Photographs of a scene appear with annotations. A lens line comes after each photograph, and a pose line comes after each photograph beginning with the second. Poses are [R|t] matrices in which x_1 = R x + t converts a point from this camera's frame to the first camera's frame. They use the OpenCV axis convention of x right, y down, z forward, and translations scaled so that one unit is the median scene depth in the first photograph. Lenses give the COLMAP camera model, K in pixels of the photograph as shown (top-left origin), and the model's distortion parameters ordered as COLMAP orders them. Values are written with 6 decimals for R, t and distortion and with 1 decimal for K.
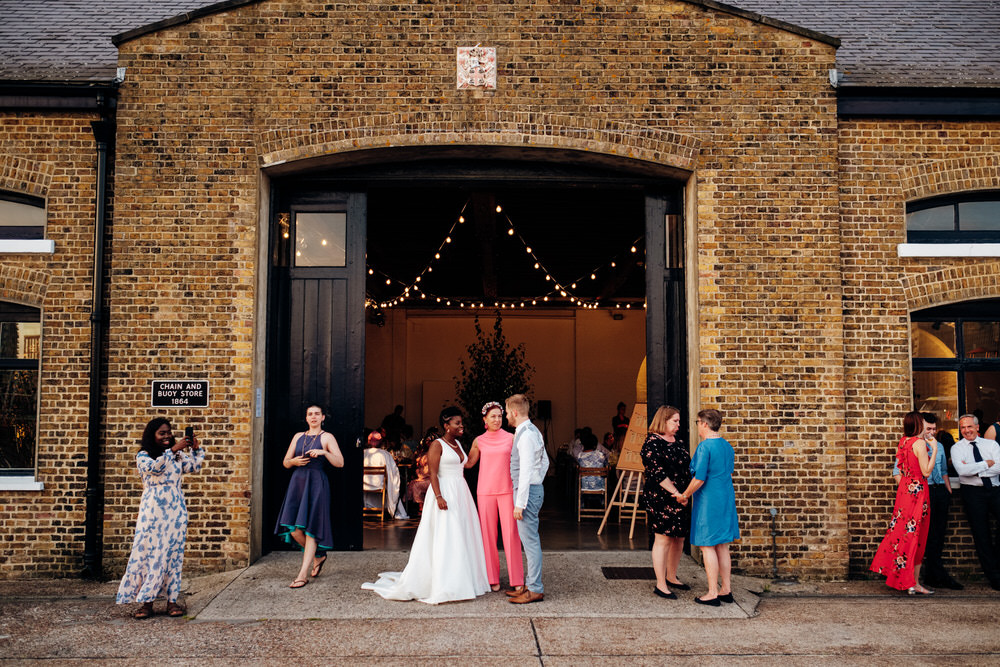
lens RADIAL K [[990.0, 0, 502.4], [0, 990.0, 335.7], [0, 0, 1]] dist [-0.008766, 0.000000]
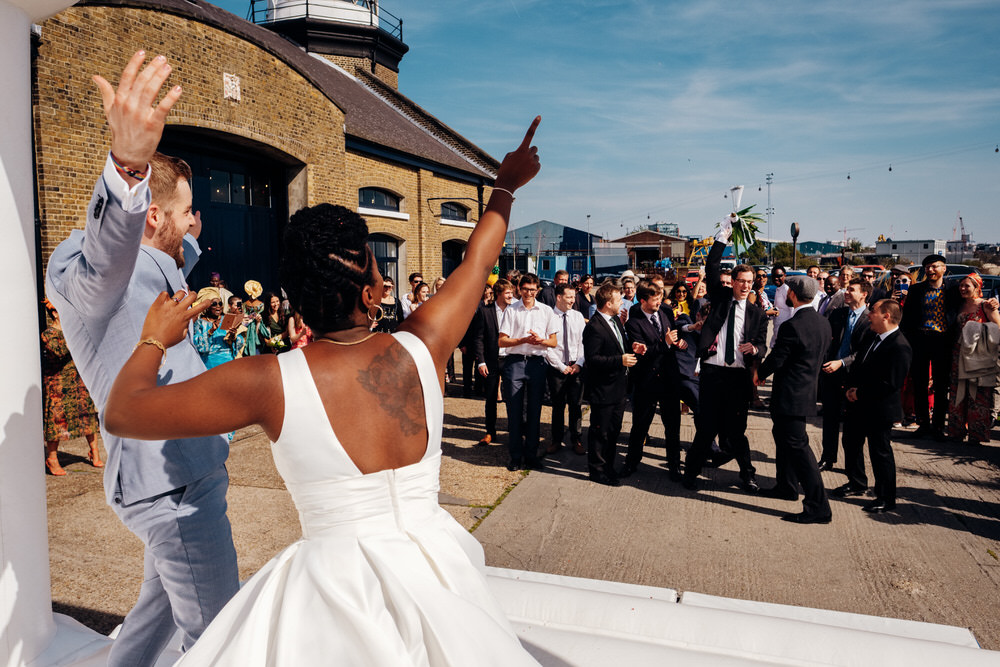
lens RADIAL K [[718.0, 0, 502.3], [0, 718.0, 328.8], [0, 0, 1]] dist [-0.018915, 0.006183]
pose [[0.352020, -0.086299, 0.932006, -1.071119], [-0.070437, 0.990475, 0.118316, -0.033747], [-0.933338, -0.107297, 0.342588, 0.083409]]
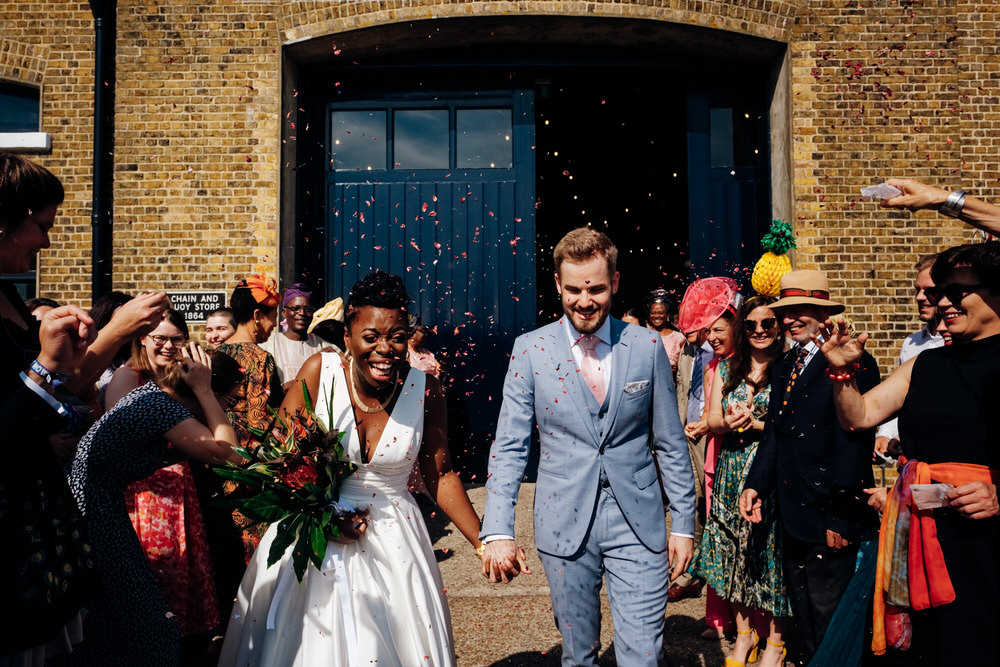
lens RADIAL K [[718.0, 0, 502.5], [0, 718.0, 331.3], [0, 0, 1]] dist [-0.018915, 0.006183]
pose [[0.999799, -0.005691, -0.019208, -0.042376], [0.006653, 0.998706, 0.050413, 0.049041], [0.018896, -0.050531, 0.998544, 0.368699]]
